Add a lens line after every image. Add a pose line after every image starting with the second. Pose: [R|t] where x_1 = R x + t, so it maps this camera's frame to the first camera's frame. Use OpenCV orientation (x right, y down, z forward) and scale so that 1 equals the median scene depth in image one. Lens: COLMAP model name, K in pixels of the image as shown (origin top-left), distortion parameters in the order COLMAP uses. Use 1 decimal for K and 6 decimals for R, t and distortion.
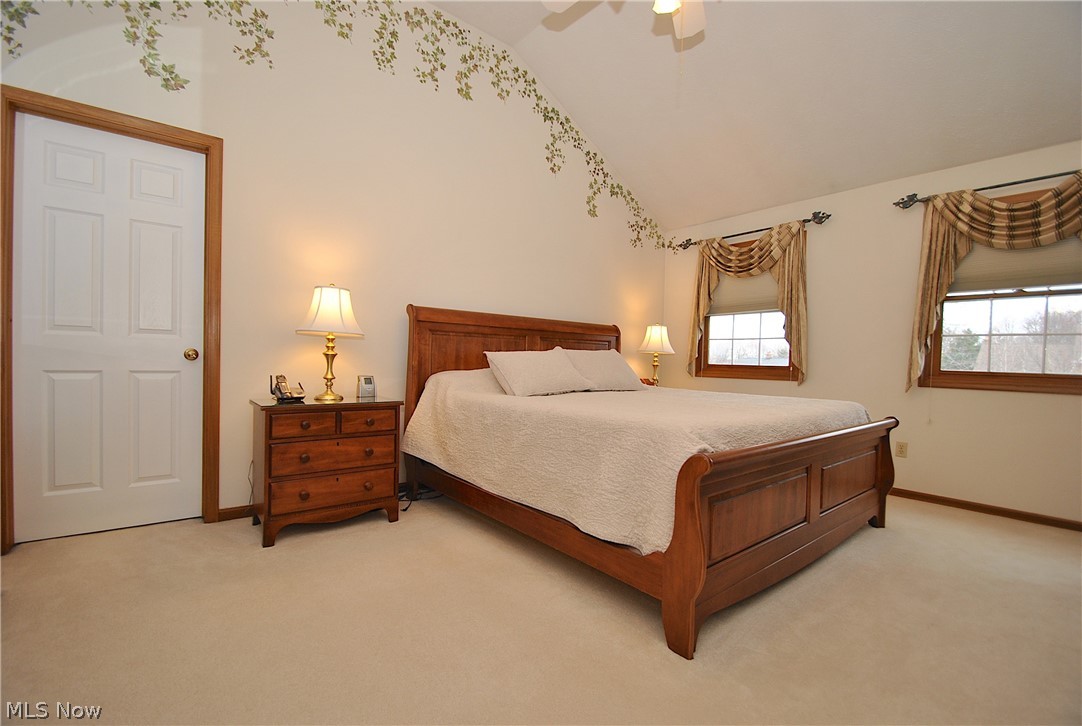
lens RADIAL K [[474.8, 0, 540.4], [0, 474.8, 371.3], [0, 0, 1]] dist [0.018422, -0.015664]
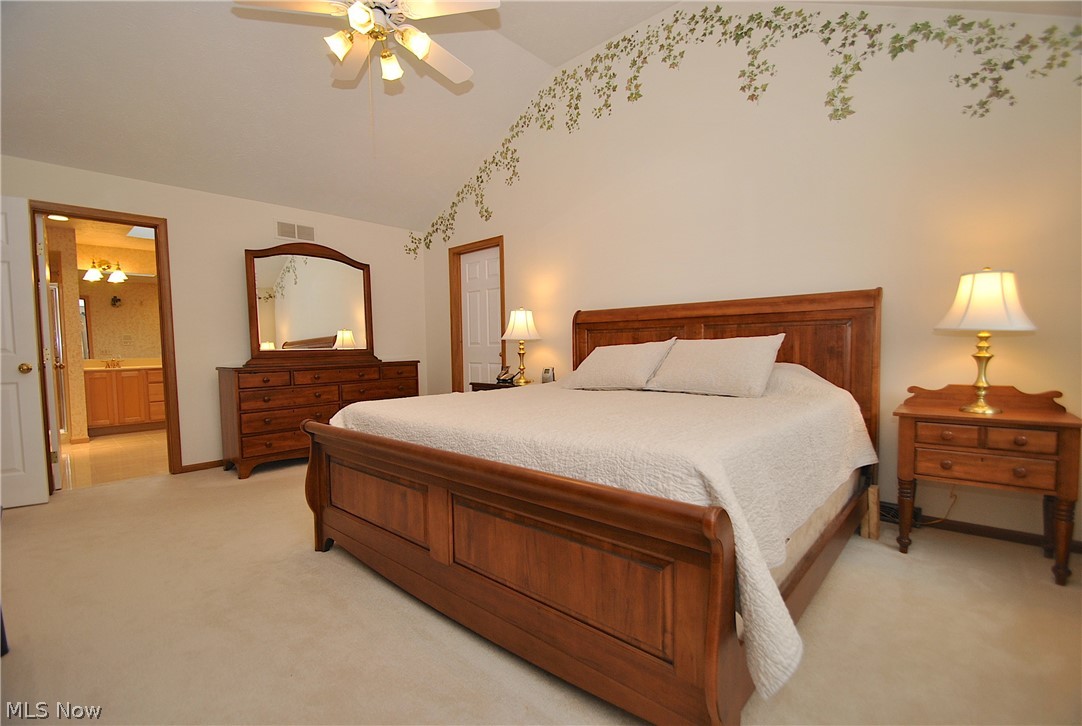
lens RADIAL K [[474.8, 0, 540.4], [0, 474.8, 371.3], [0, 0, 1]] dist [0.018422, -0.015664]
pose [[0.131503, 0.012716, -0.991234, 0.736540], [-0.028767, 0.999546, 0.009006, 0.005254], [0.990898, 0.027330, 0.131809, 0.598204]]
